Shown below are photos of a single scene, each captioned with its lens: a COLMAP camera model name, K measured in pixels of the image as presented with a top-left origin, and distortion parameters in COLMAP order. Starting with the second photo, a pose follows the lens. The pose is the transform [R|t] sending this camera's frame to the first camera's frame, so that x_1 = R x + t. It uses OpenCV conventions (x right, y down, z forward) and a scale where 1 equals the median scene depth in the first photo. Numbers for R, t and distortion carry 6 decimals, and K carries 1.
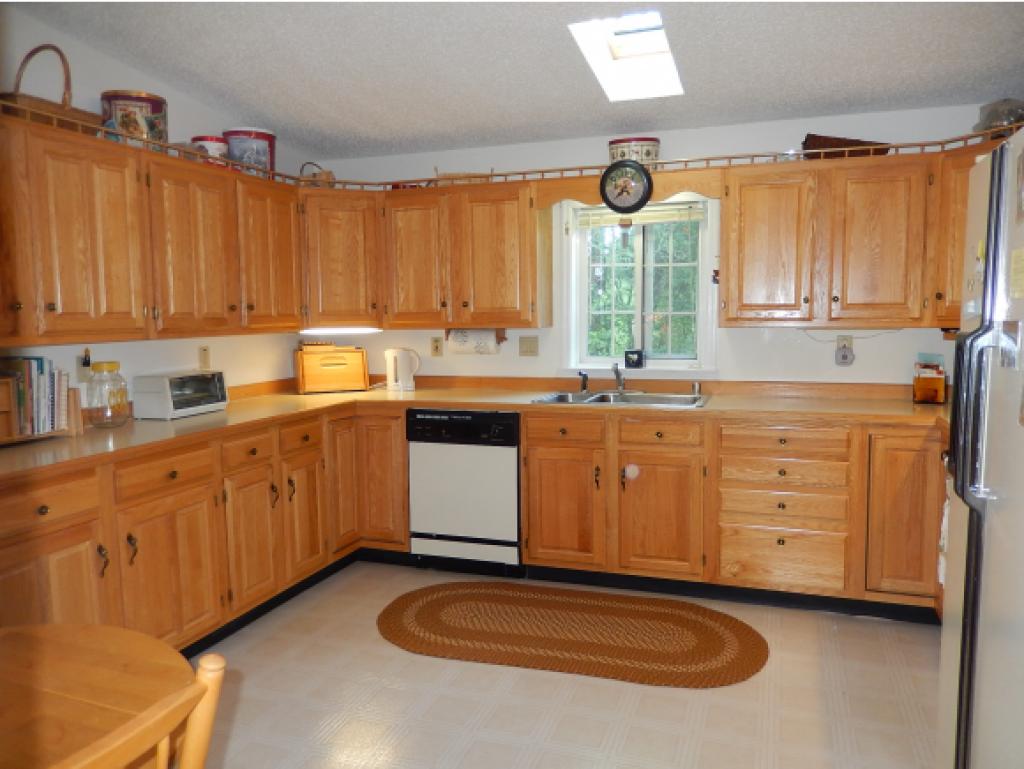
lens RADIAL K [[768.4, 0, 512.0], [0, 768.4, 384.5], [0, 0, 1]] dist [-0.002696, 0.001397]
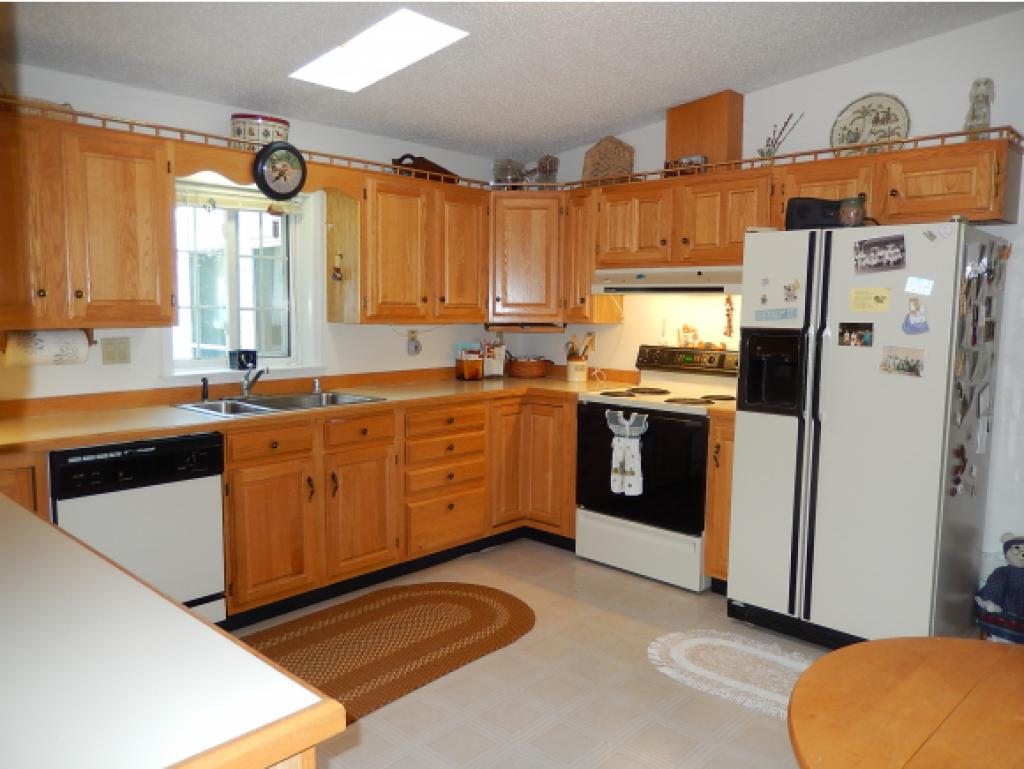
lens RADIAL K [[768.4, 0, 512.0], [0, 768.4, 384.5], [0, 0, 1]] dist [-0.002696, 0.001397]
pose [[0.402203, -0.080500, 0.912005, -0.597435], [0.077824, 0.995528, 0.053551, -0.031662], [-0.912237, 0.049437, 0.406669, 0.389397]]
